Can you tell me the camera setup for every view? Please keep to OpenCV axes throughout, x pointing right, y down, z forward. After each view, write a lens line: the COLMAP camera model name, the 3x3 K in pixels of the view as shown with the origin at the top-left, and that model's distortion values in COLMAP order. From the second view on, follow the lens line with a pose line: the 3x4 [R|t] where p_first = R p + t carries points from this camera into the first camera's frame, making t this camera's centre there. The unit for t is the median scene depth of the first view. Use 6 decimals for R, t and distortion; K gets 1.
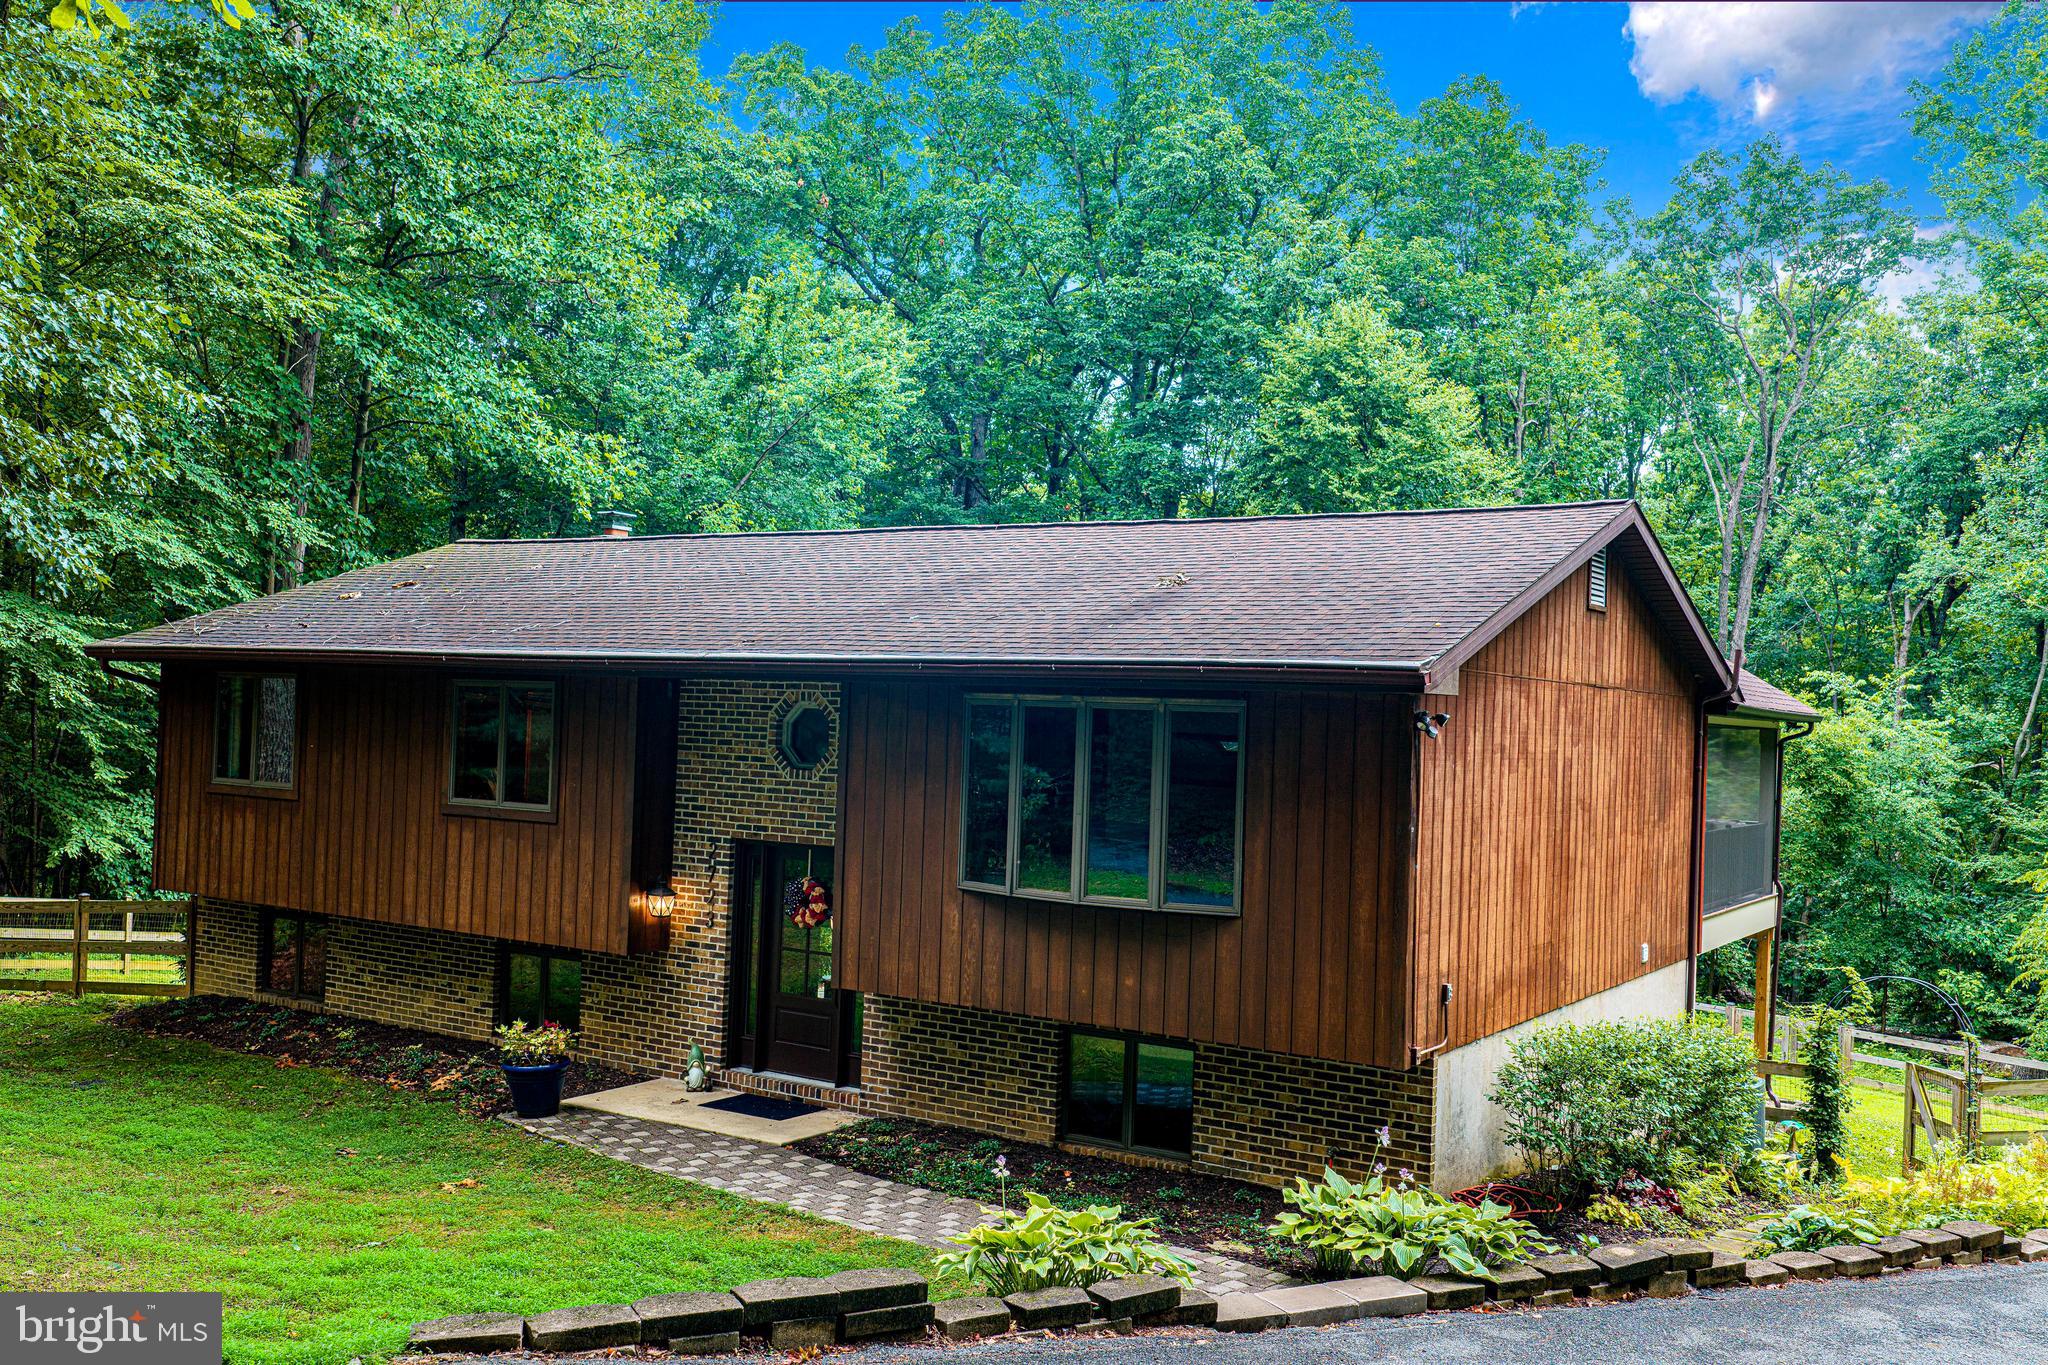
lens RADIAL K [[1767.5, 0, 1024.0], [0, 1767.5, 682.5], [0, 0, 1]] dist [0.063887, -0.192414]
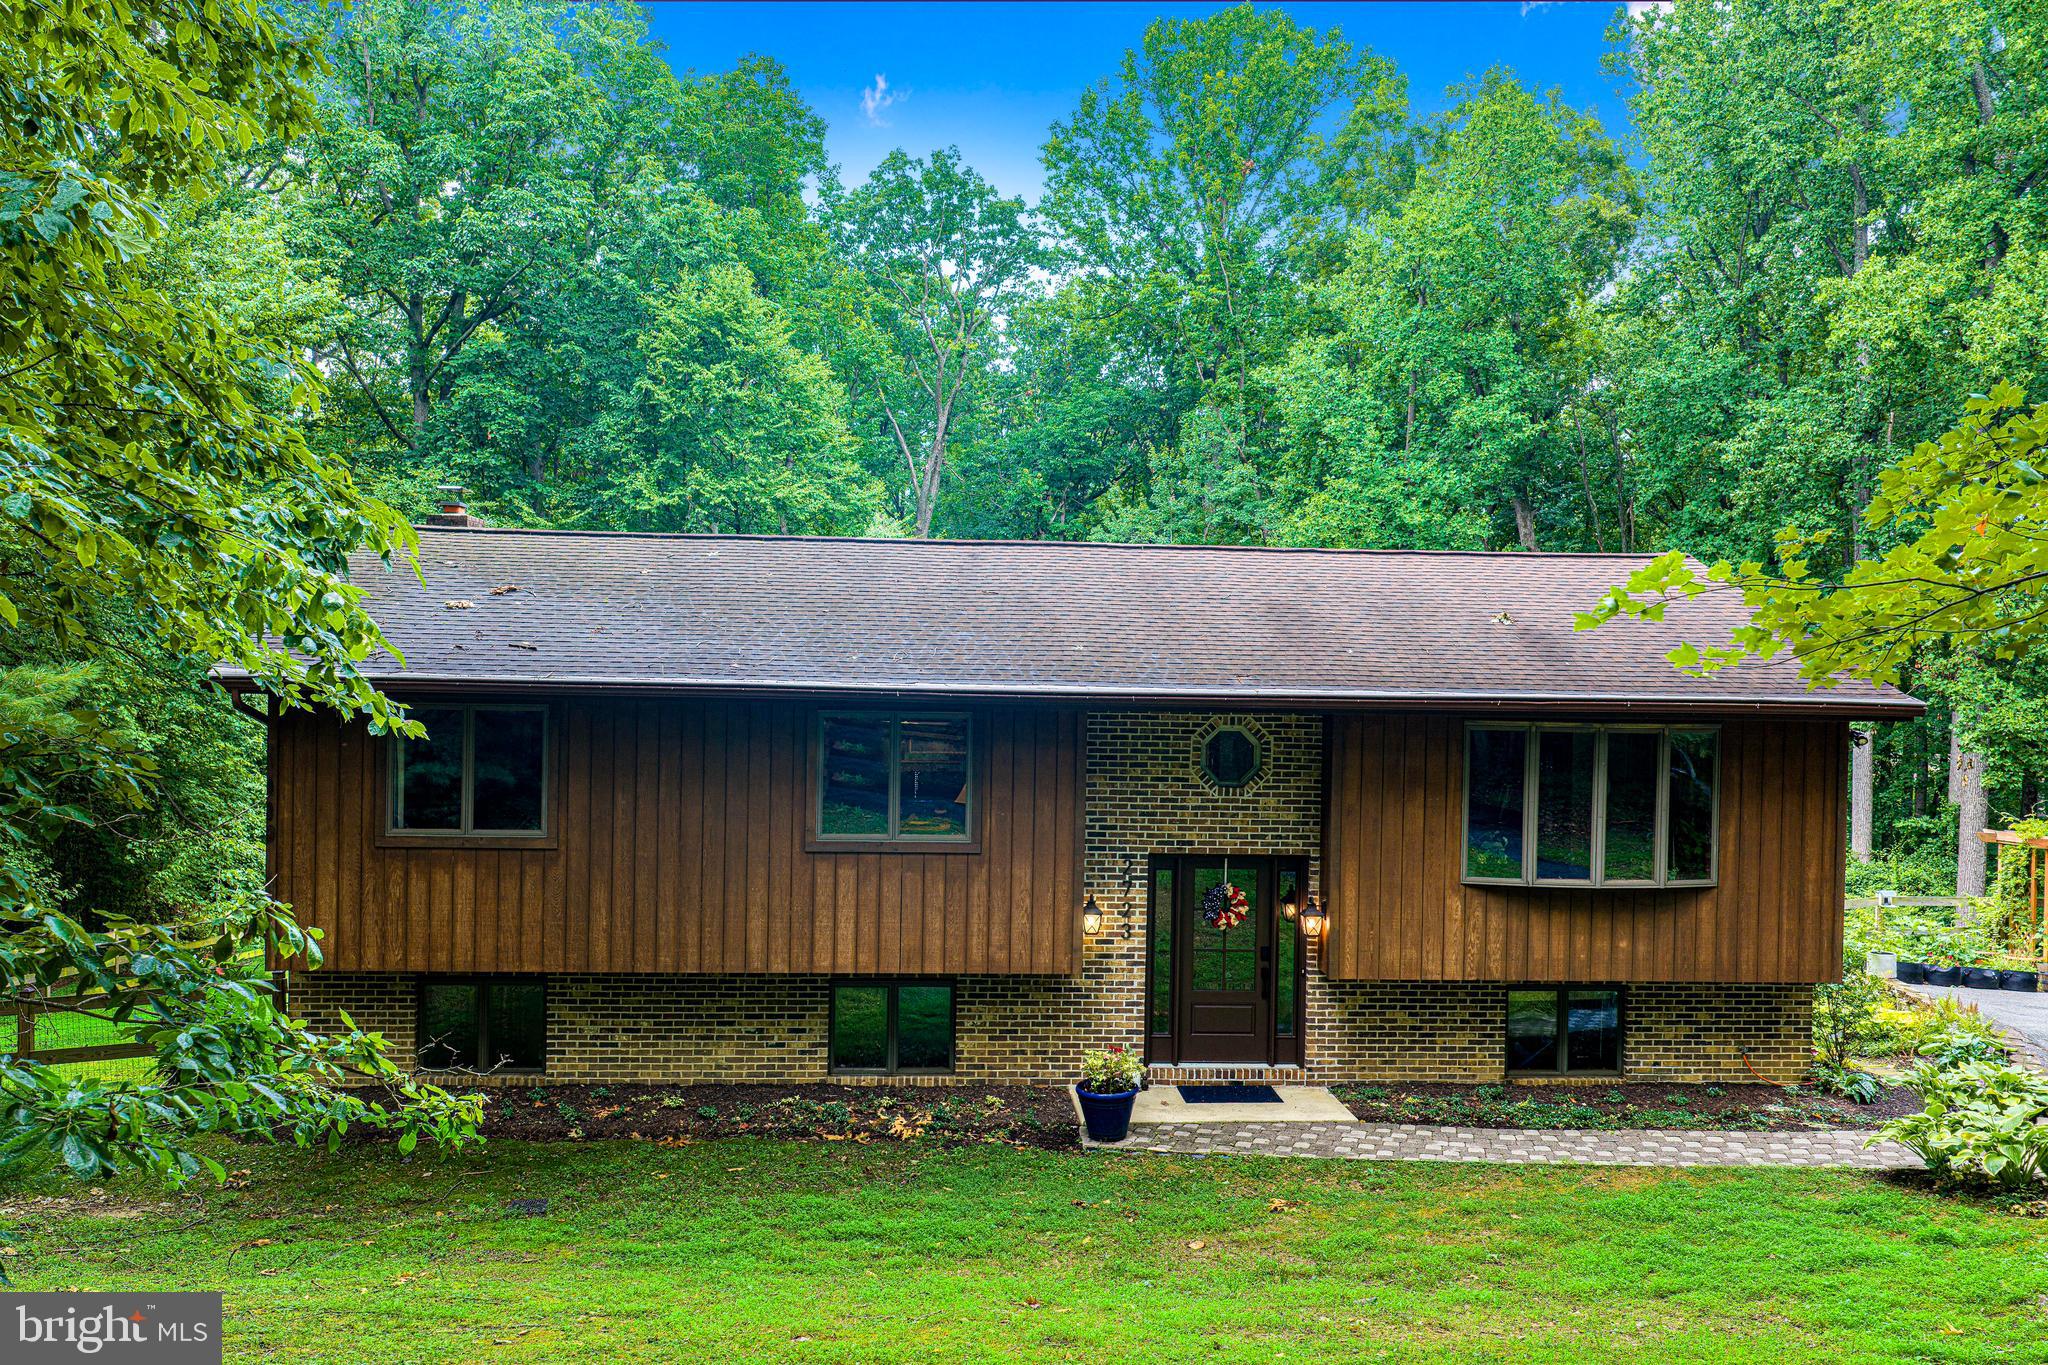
lens RADIAL K [[1717.3, 0, 1024.0], [0, 1717.3, 682.5], [0, 0, 1]] dist [0.043681, -0.080841]
pose [[0.805366, -0.029138, 0.592062, -0.890667], [-0.000996, 0.998723, 0.050507, -0.072293], [-0.592777, -0.041266, 0.804308, 0.226097]]
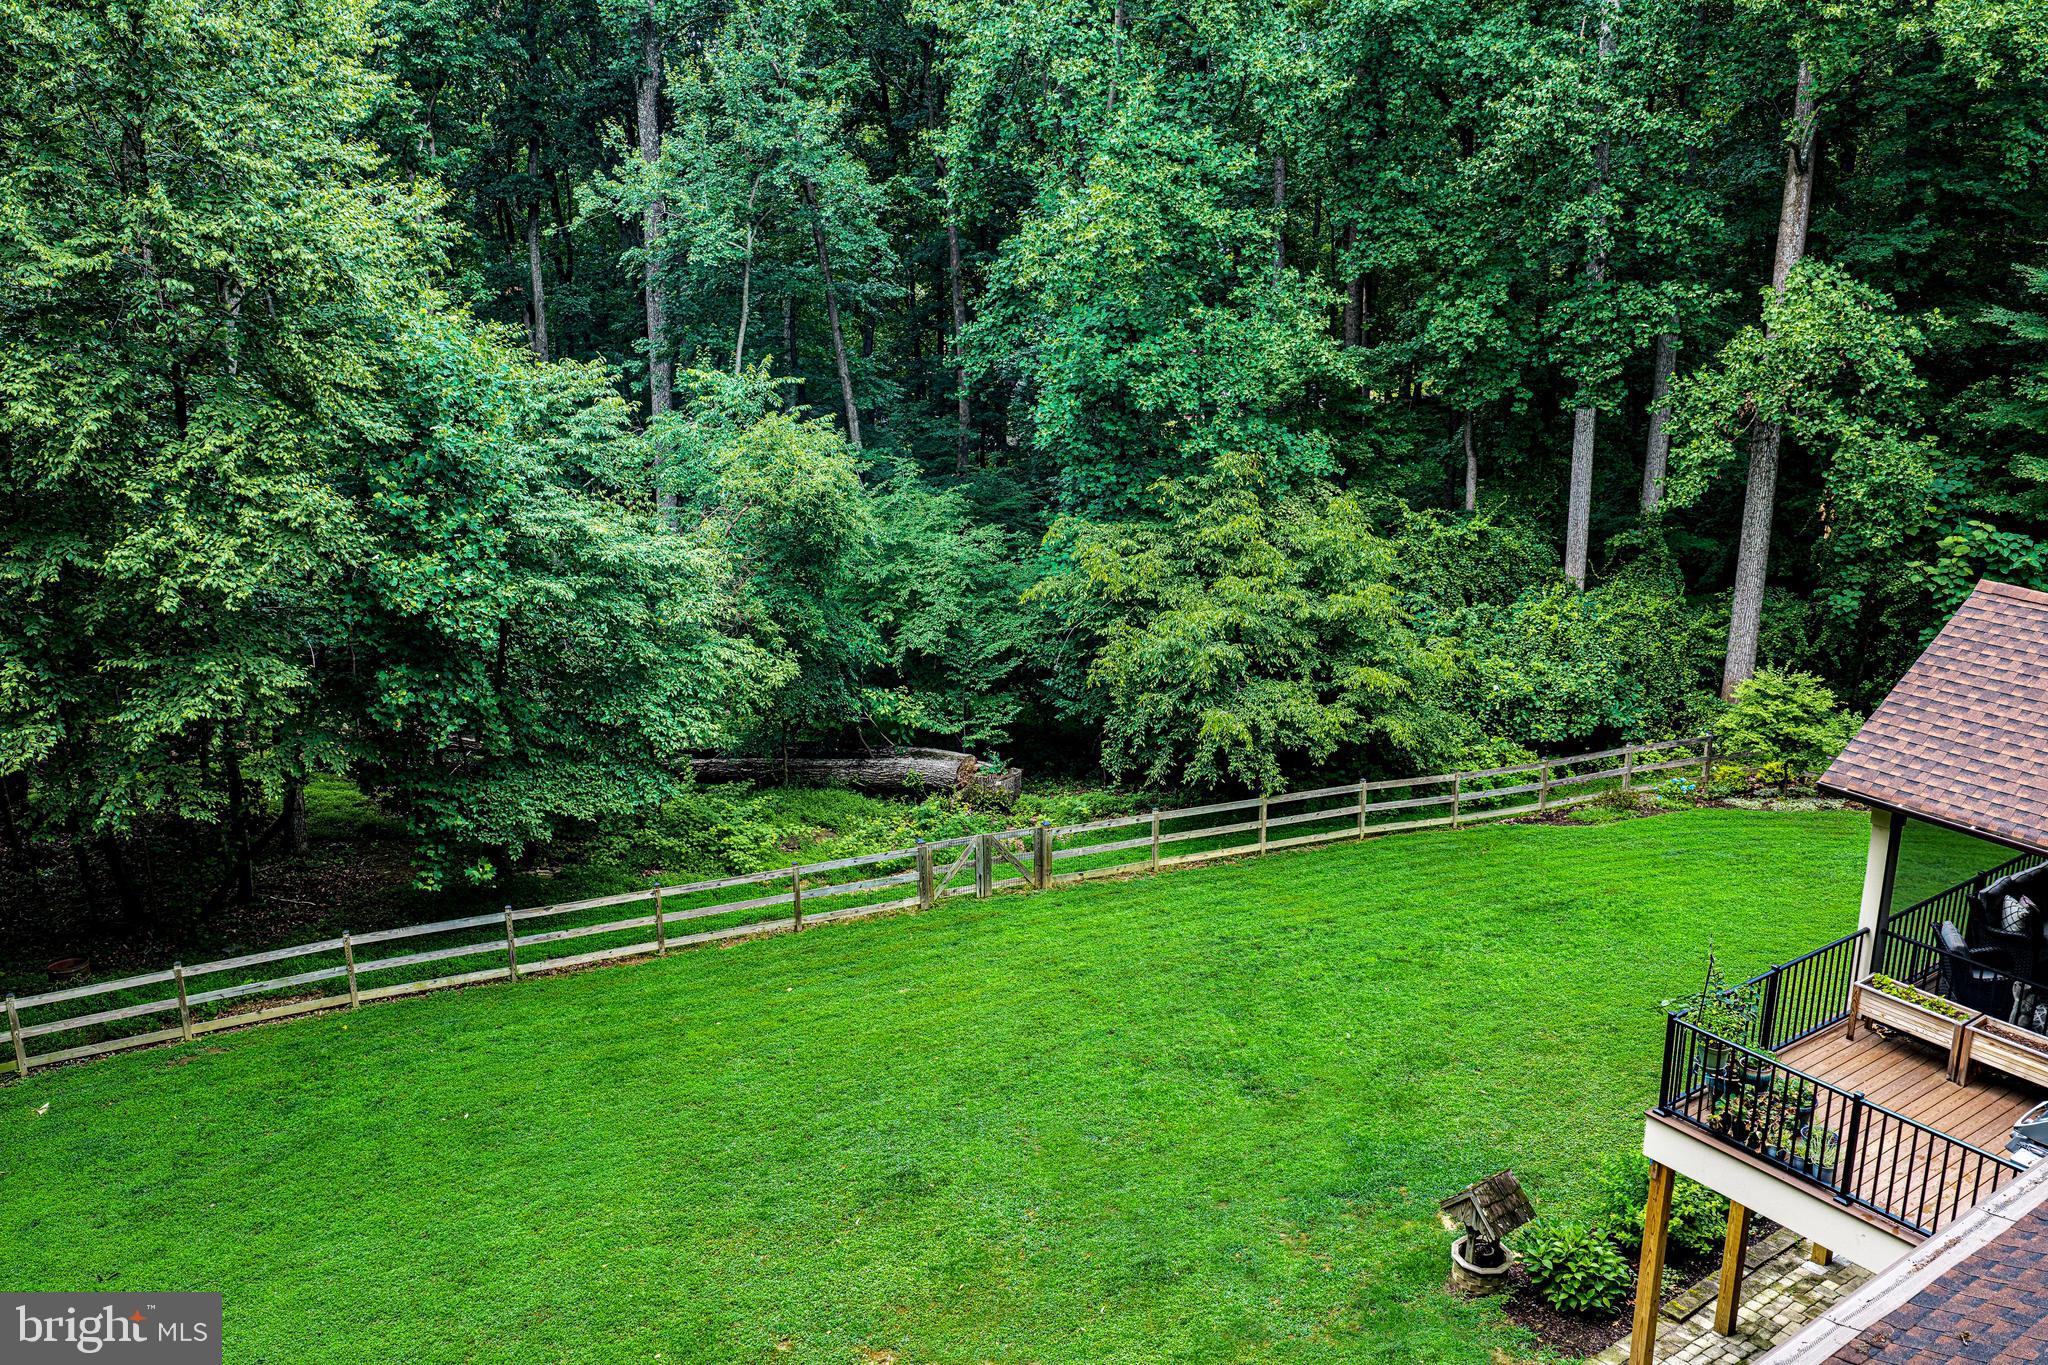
lens RADIAL K [[1683.3, 0, 1024.0], [0, 1683.3, 682.5], [0, 0, 1]] dist [0.043965, -0.080103]
pose [[0.358386, -0.301475, 0.883556, -0.664800], [0.001406, 0.946597, 0.322415, -0.370046], [-0.933572, -0.114306, 0.339672, 1.843221]]
